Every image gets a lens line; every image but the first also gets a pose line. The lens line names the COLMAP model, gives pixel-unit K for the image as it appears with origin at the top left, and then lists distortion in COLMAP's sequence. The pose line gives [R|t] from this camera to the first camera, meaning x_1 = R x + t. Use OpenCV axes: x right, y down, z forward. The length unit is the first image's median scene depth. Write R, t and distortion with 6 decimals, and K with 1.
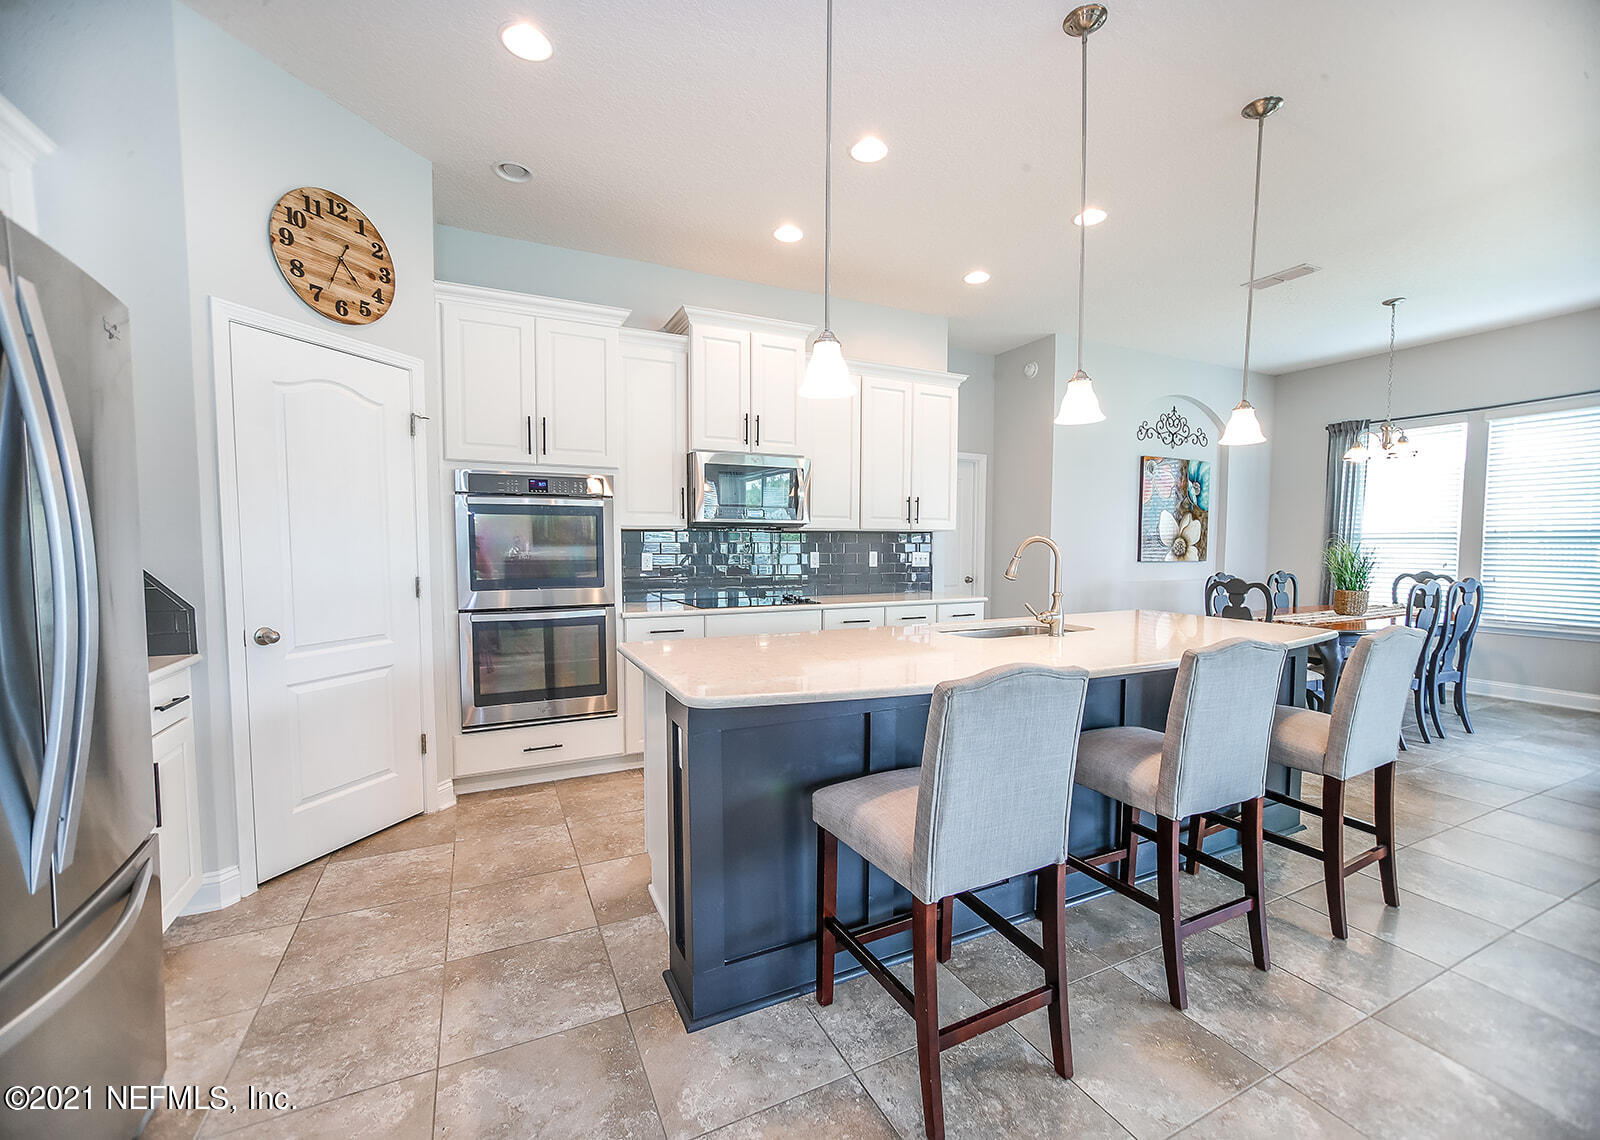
lens RADIAL K [[655.7, 0, 807.0], [0, 655.7, 583.0], [0, 0, 1]] dist [-0.002406, 0.000506]
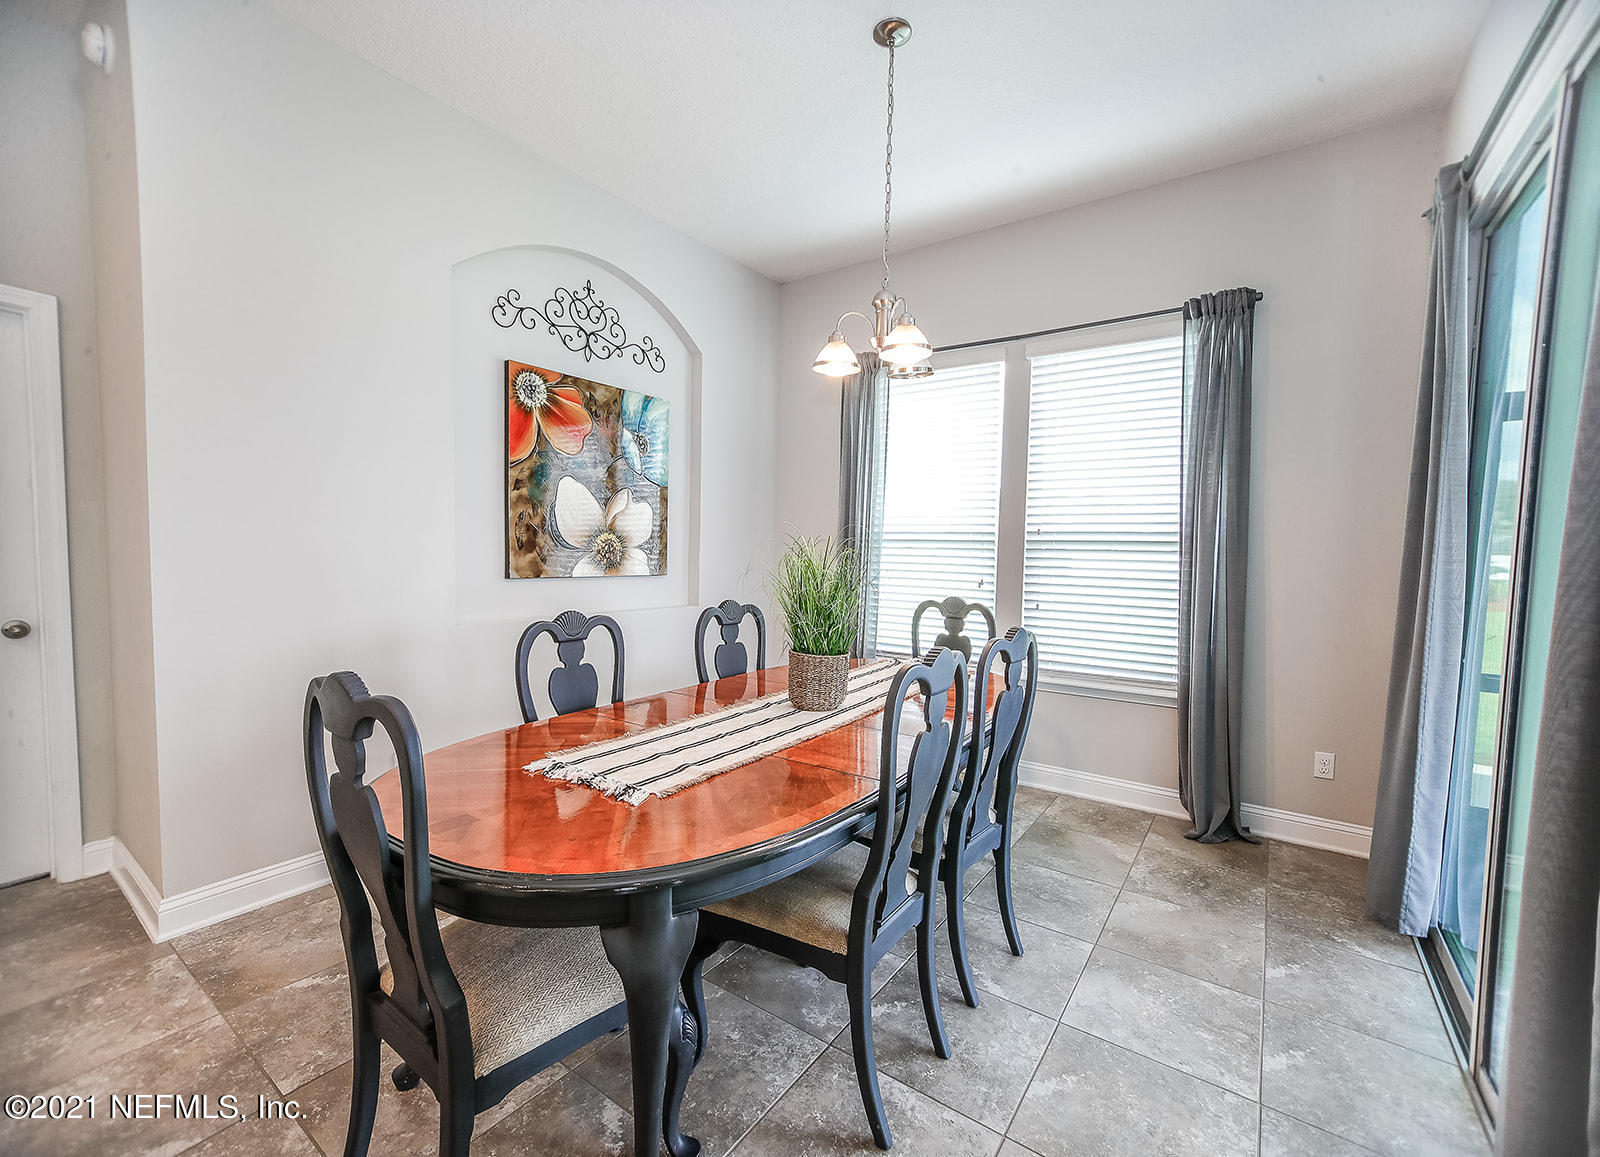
lens RADIAL K [[650.8, 0, 793.5], [0, 650.8, 583.4], [0, 0, 1]] dist [0.001188, 0.000014]
pose [[0.885971, -0.010468, 0.463623, 0.468625], [0.009249, 0.999945, 0.004901, -0.029850], [-0.463649, -0.000054, 0.886019, 0.471459]]
